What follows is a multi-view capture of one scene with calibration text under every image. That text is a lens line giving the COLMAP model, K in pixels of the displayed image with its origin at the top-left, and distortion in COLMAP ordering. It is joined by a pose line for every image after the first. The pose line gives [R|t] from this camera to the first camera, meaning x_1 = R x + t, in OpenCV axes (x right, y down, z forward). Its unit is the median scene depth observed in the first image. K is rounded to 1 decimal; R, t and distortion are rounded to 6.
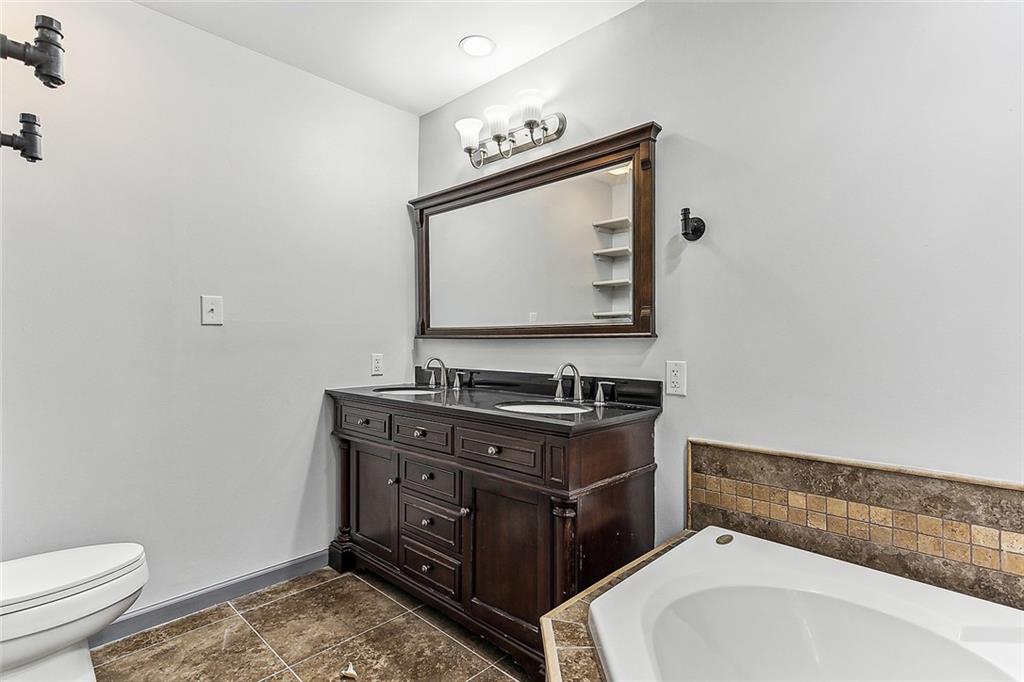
lens RADIAL K [[495.8, 0, 512.0], [0, 495.8, 341.0], [0, 0, 1]] dist [0.000122, 0.000044]
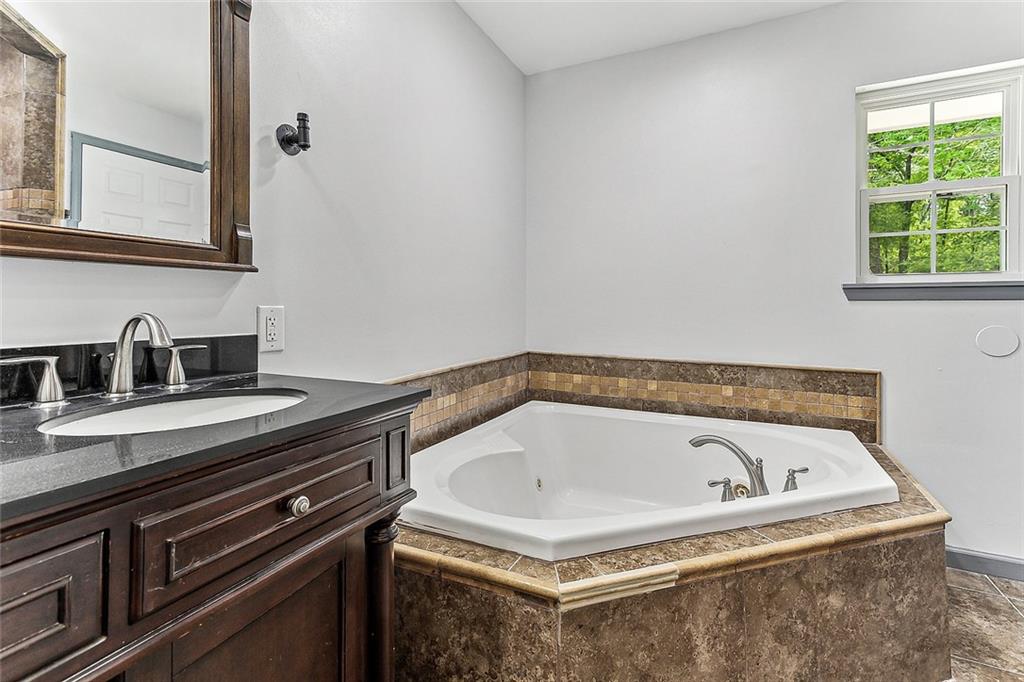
lens RADIAL K [[477.3, 0, 511.9], [0, 477.3, 301.8], [0, 0, 1]] dist [0.001539, 0.000131]
pose [[-0.305940, 0.005049, 0.952037, -0.464569], [0.003500, 0.999985, -0.004178, 0.039363], [-0.952044, 0.002054, -0.305954, 0.877319]]
